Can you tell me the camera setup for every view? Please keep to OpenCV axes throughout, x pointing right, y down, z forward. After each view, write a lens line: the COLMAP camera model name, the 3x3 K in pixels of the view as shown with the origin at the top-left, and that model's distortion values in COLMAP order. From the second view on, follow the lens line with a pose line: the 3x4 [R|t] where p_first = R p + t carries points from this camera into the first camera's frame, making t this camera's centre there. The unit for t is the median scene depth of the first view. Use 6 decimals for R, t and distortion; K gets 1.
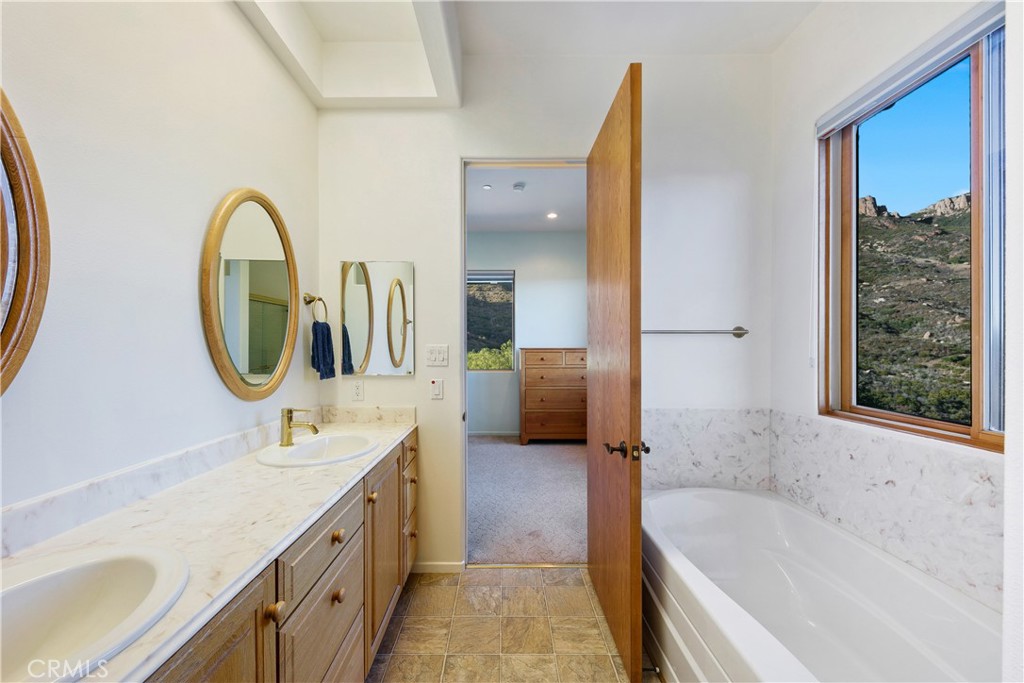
lens RADIAL K [[408.6, 0, 512.0], [0, 408.6, 341.5], [0, 0, 1]] dist [0.000127, -0.000034]
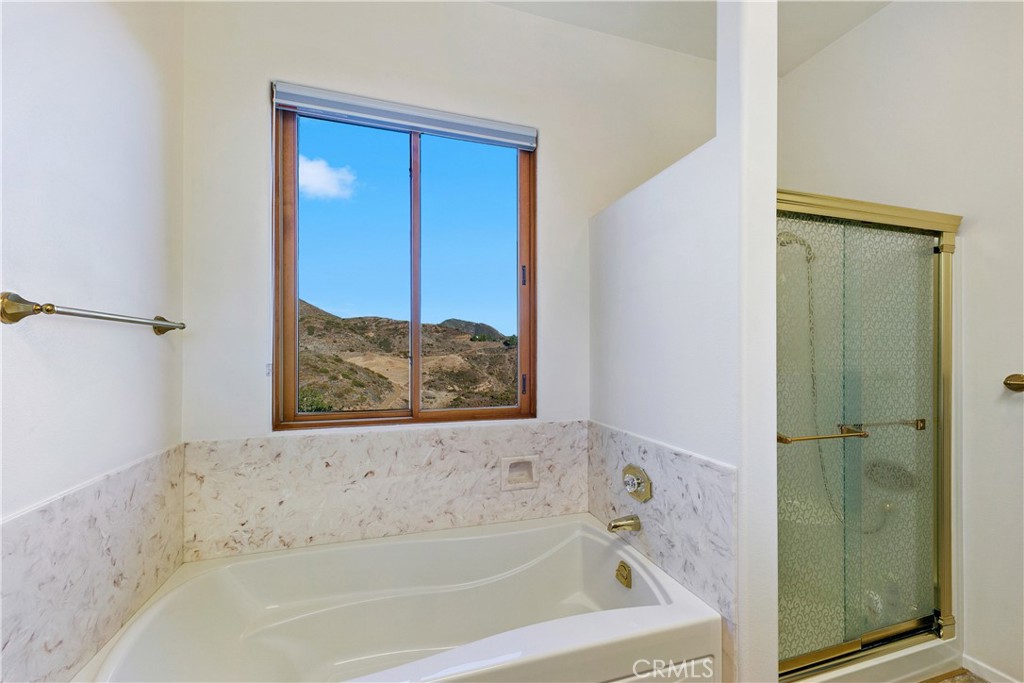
lens RADIAL K [[399.9, 0, 516.7], [0, 399.9, 353.7], [0, 0, 1]] dist [0.002330, 0.000073]
pose [[-0.281001, -0.004830, 0.959695, -0.183101], [-0.010628, 0.999942, 0.001920, 0.014768], [-0.959649, -0.009660, -0.281036, 0.793756]]
